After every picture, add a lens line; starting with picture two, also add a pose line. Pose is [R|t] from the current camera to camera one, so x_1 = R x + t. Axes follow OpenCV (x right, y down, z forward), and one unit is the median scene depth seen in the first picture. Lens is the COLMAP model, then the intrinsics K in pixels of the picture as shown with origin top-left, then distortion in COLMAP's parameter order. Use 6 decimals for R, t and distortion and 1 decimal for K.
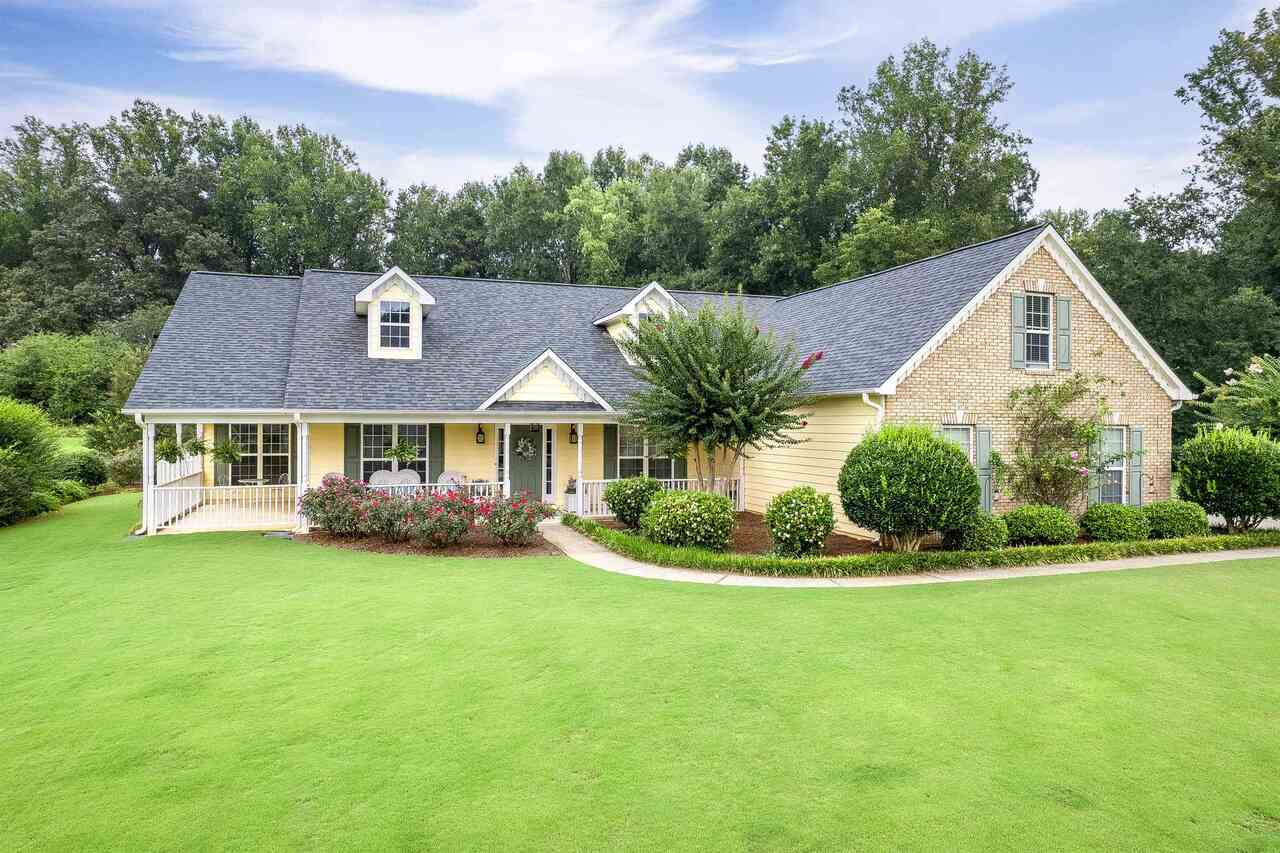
lens RADIAL K [[827.5, 0, 638.3], [0, 827.5, 420.8], [0, 0, 1]] dist [-0.074855, 0.065872]
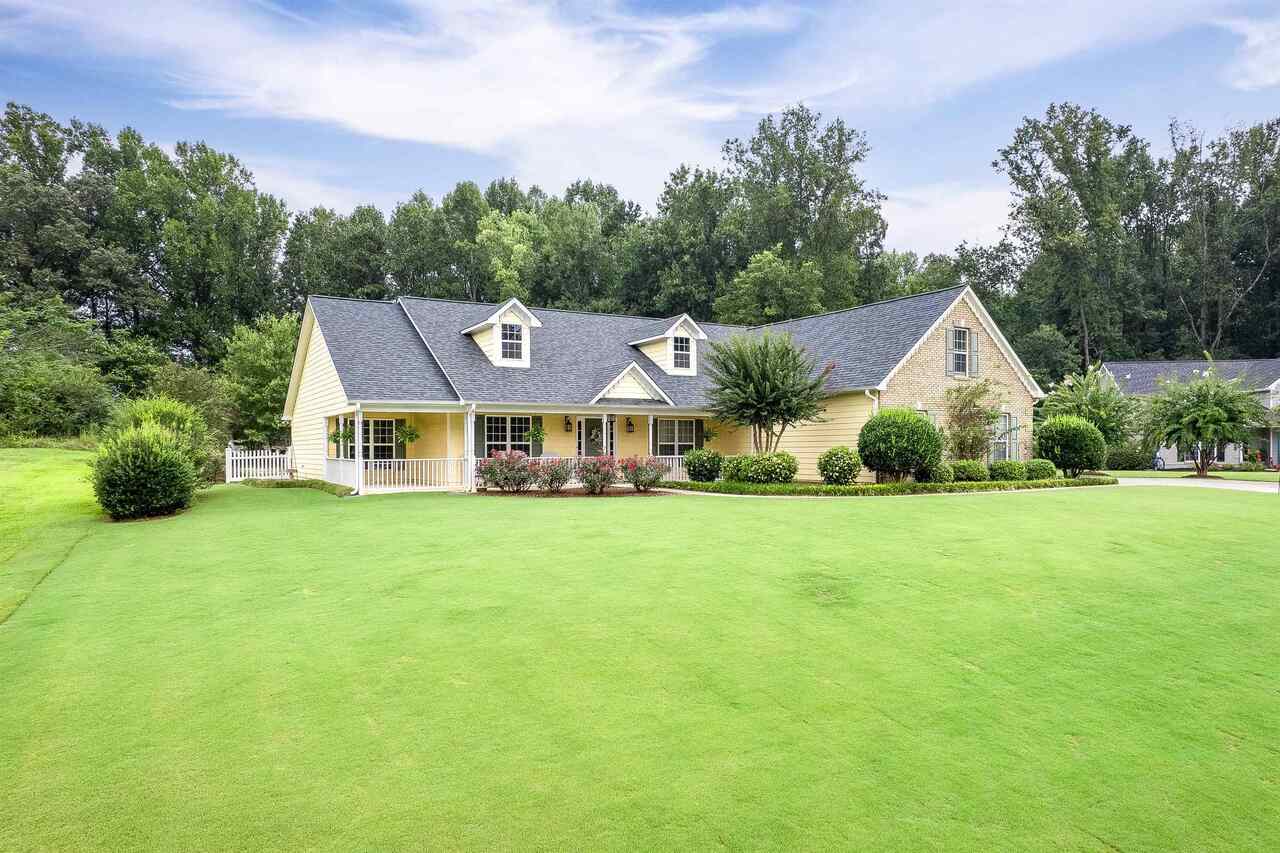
lens RADIAL K [[827.5, 0, 633.3], [0, 827.5, 471.5], [0, 0, 1]] dist [-0.074855, 0.065872]
pose [[0.980607, -0.014614, 0.195439, -0.276588], [0.008593, 0.999463, 0.031619, 0.040326], [-0.195796, -0.029326, 0.980206, -0.270360]]
